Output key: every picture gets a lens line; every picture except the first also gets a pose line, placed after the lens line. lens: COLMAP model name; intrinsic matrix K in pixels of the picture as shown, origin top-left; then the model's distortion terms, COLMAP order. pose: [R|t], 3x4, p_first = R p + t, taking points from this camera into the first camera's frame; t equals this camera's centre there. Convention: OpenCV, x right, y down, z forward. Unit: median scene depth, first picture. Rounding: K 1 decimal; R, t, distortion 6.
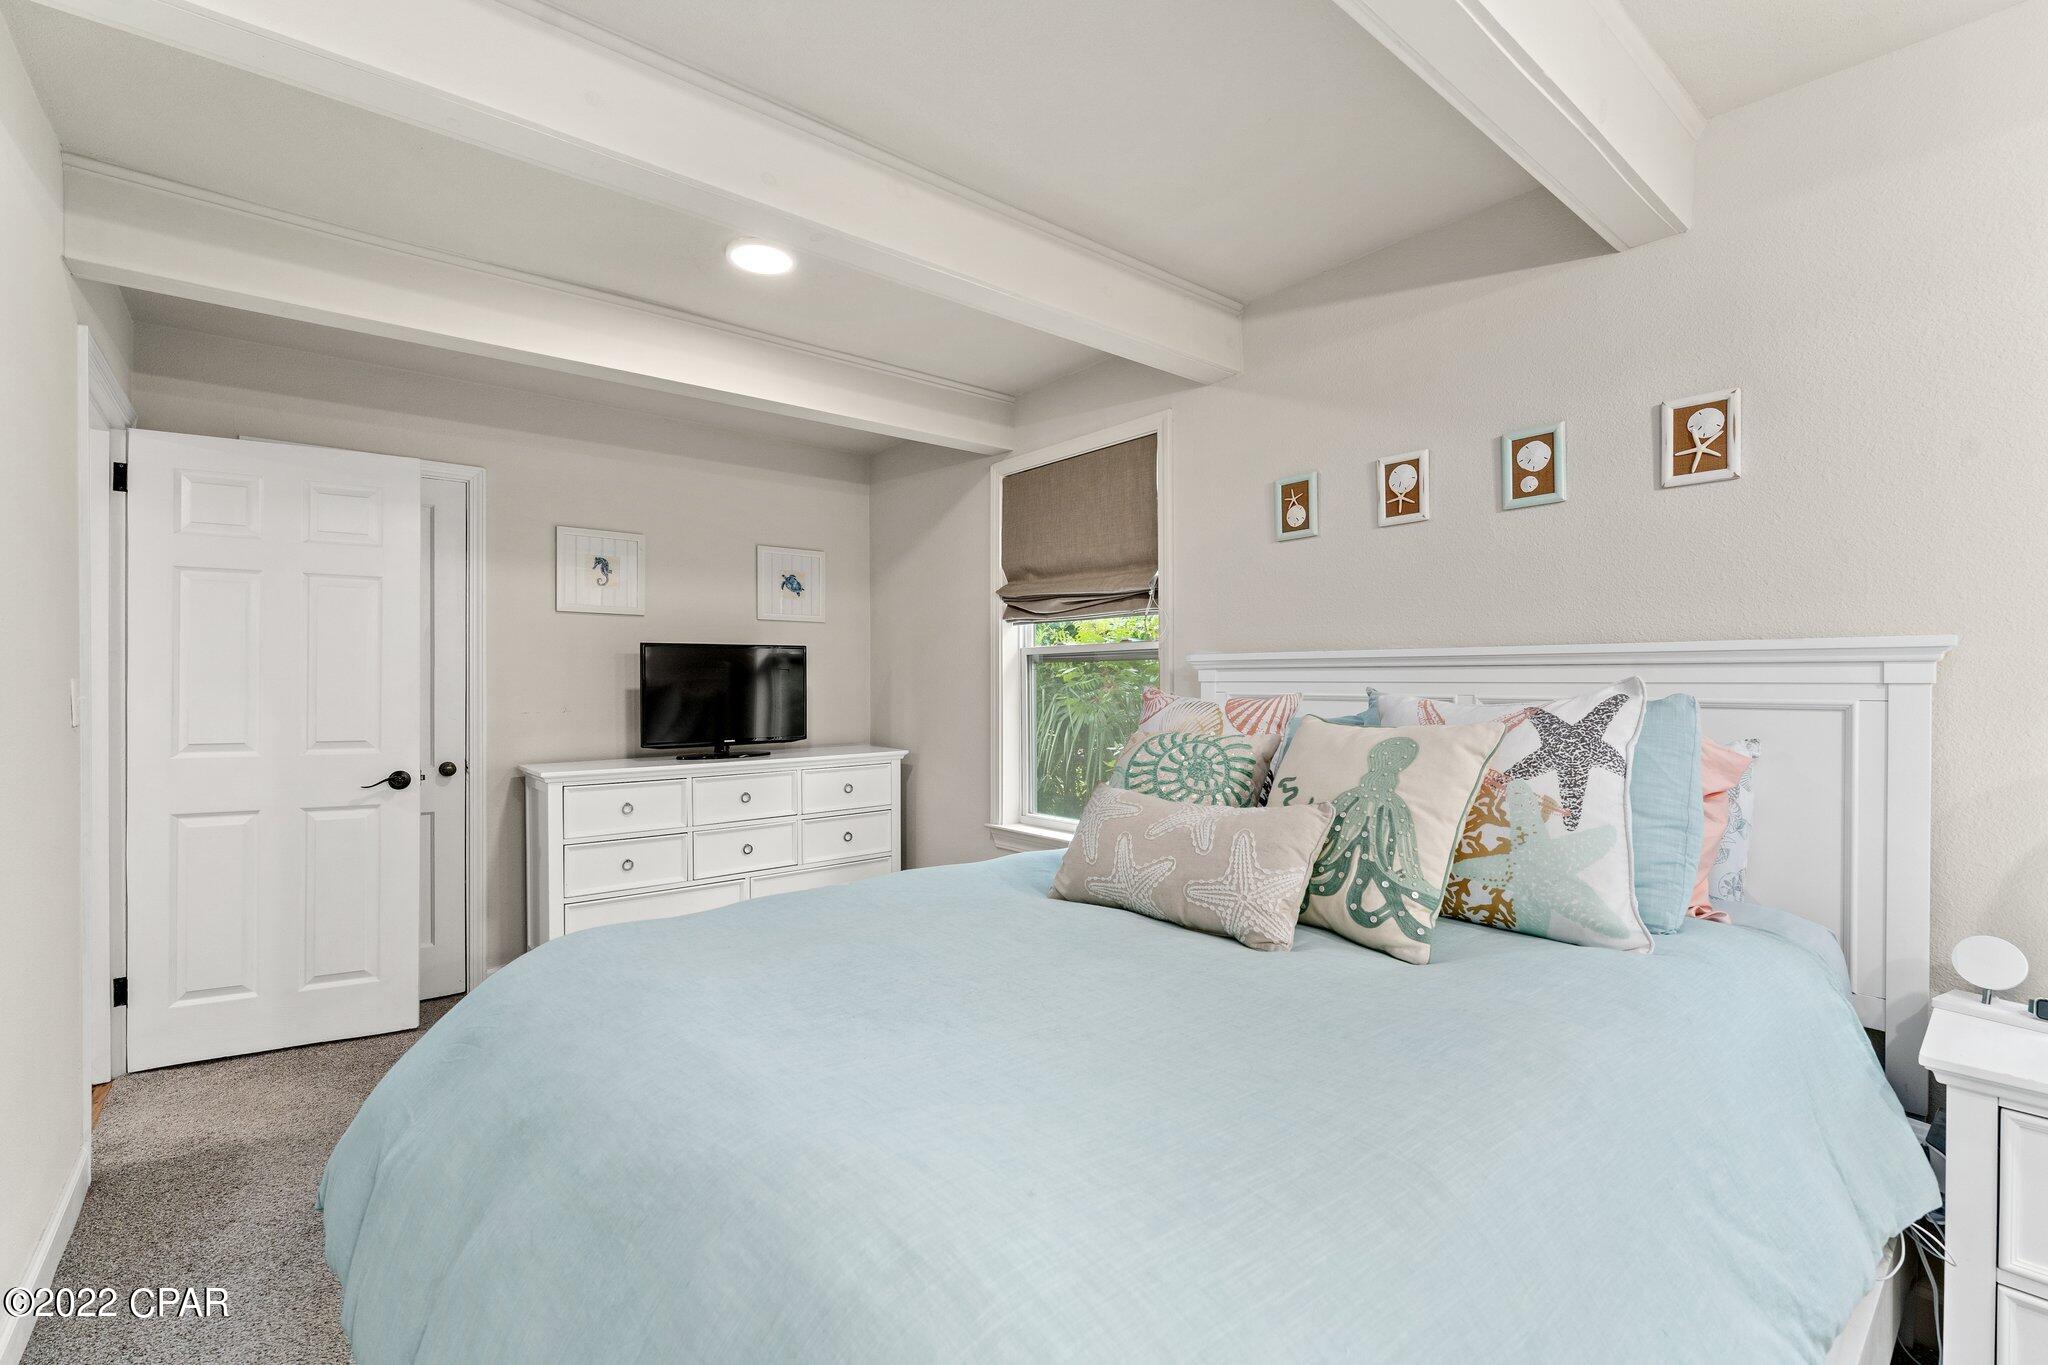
lens RADIAL K [[885.2, 0, 1023.2], [0, 885.2, 687.6], [0, 0, 1]] dist [-0.000005, 0.000327]
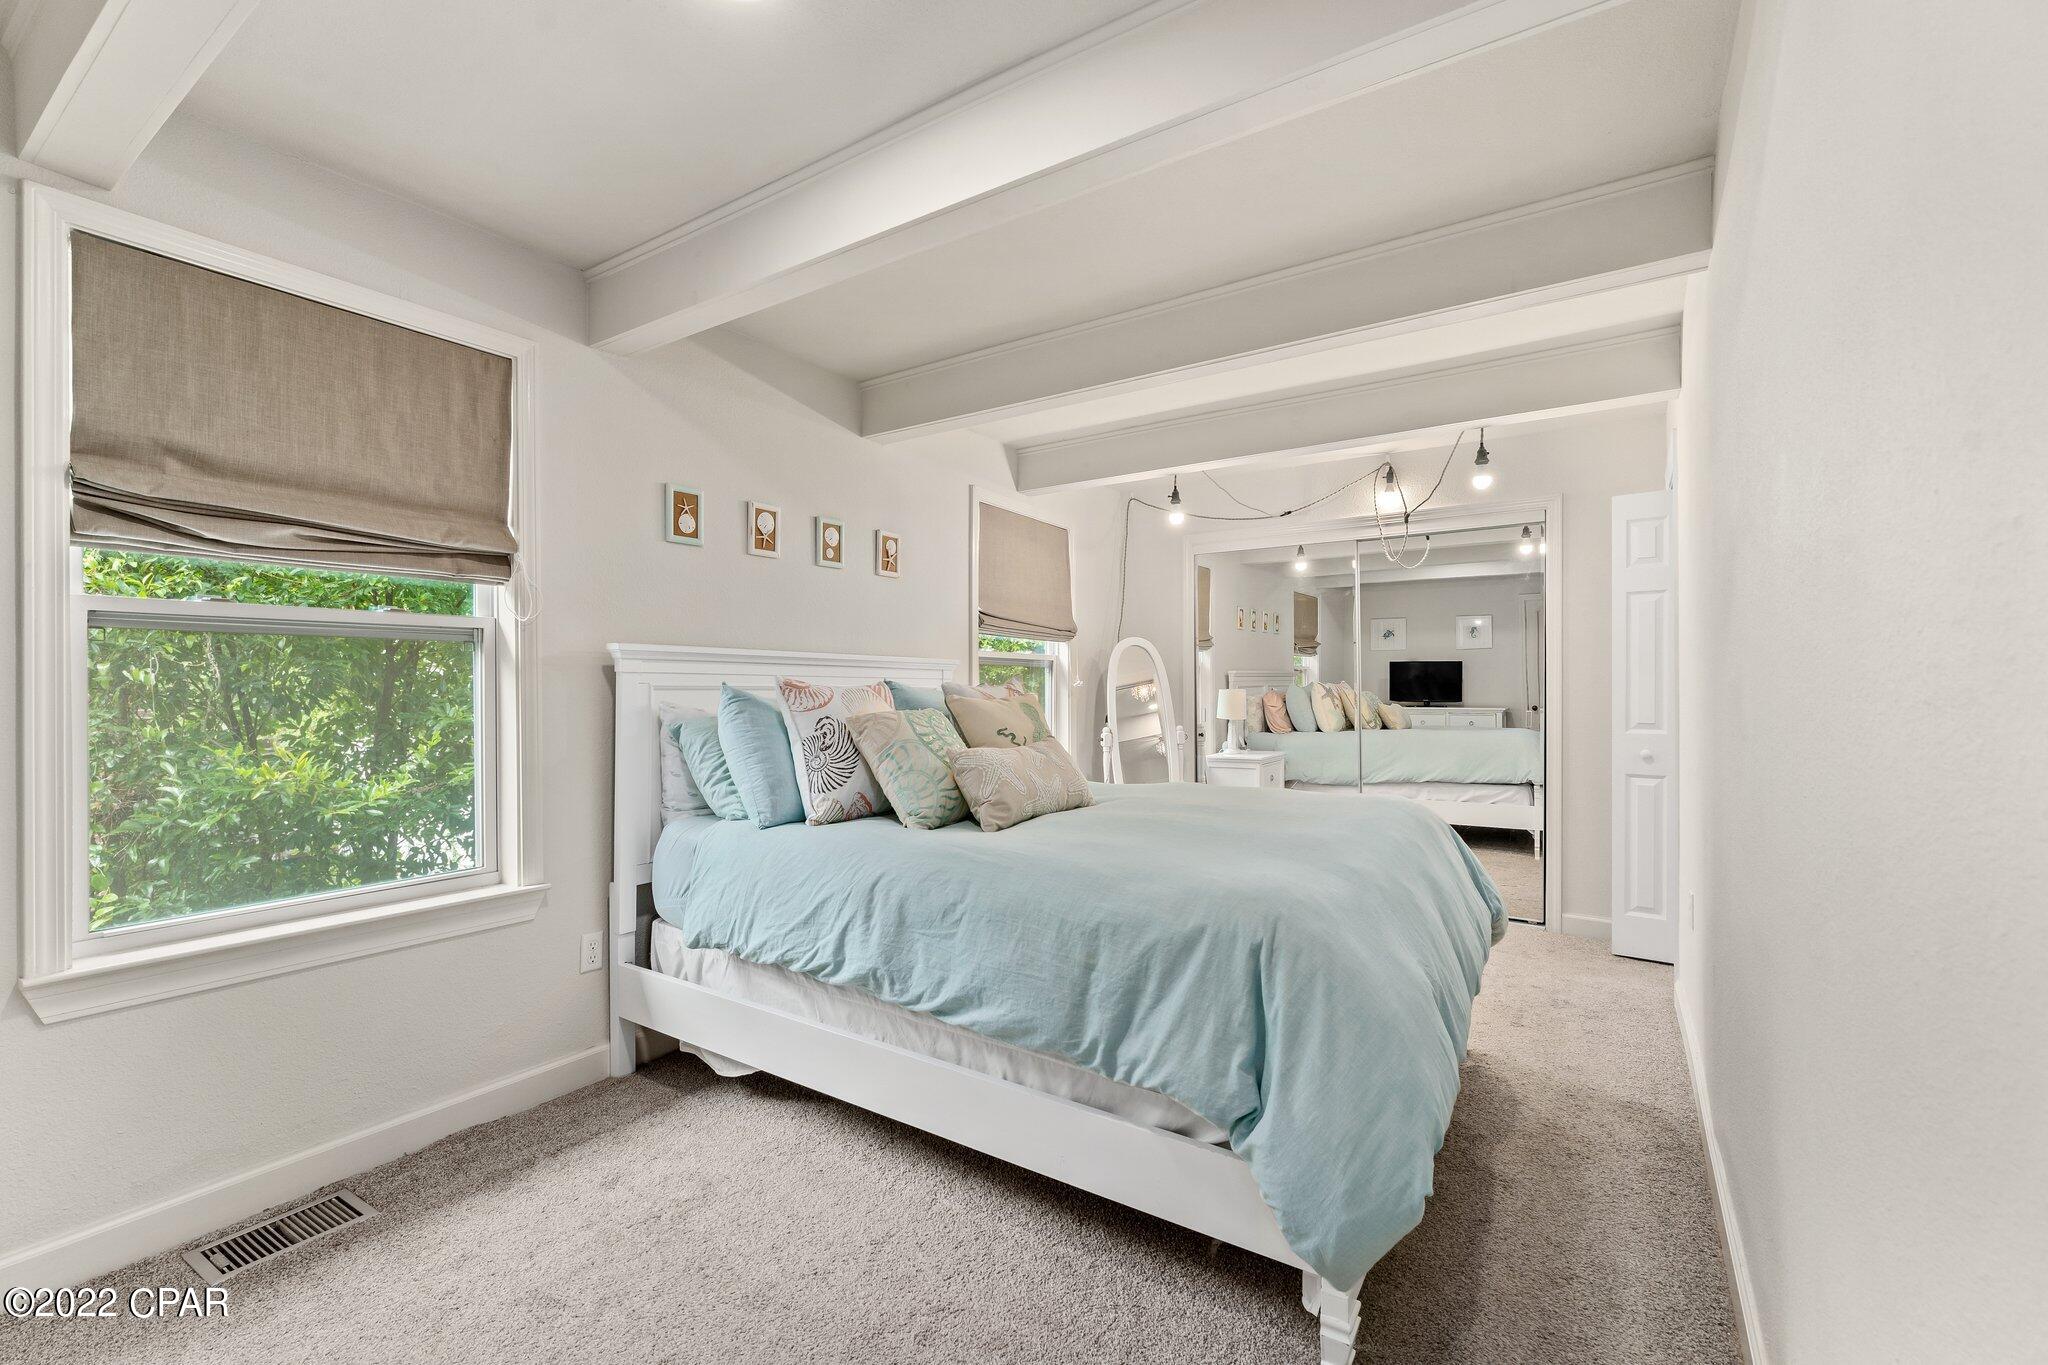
lens RADIAL K [[885.2, 0, 1021.6], [0, 885.2, 683.4], [0, 0, 1]] dist [-0.000005, 0.000327]
pose [[-0.287938, -0.001074, 0.957648, -0.871759], [-0.000676, 0.999999, 0.000918, 0.003785], [-0.957649, -0.000383, -0.287939, 0.923112]]
